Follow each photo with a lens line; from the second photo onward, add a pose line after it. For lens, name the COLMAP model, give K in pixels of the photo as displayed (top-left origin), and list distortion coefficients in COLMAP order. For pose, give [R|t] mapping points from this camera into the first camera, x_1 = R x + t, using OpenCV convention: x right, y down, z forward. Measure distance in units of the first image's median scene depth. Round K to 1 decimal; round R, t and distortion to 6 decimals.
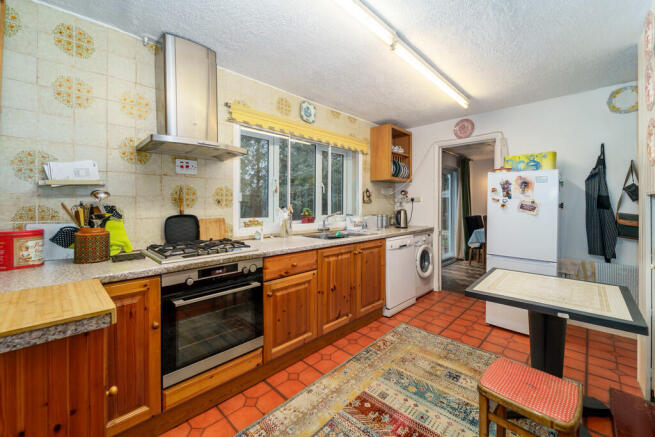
lens RADIAL K [[270.1, 0, 331.7], [0, 270.1, 208.7], [0, 0, 1]] dist [0.016163, 0.000021]
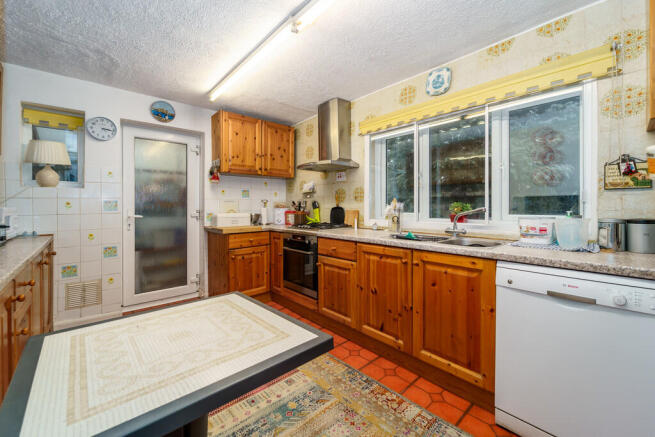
lens RADIAL K [[270.1, 0, 331.7], [0, 270.1, 208.7], [0, 0, 1]] dist [0.016163, 0.000021]
pose [[-0.065469, 0.006415, -0.997834, 0.953547], [-0.014781, 0.999863, 0.007398, 0.019730], [0.997745, 0.015233, -0.065365, 0.968737]]
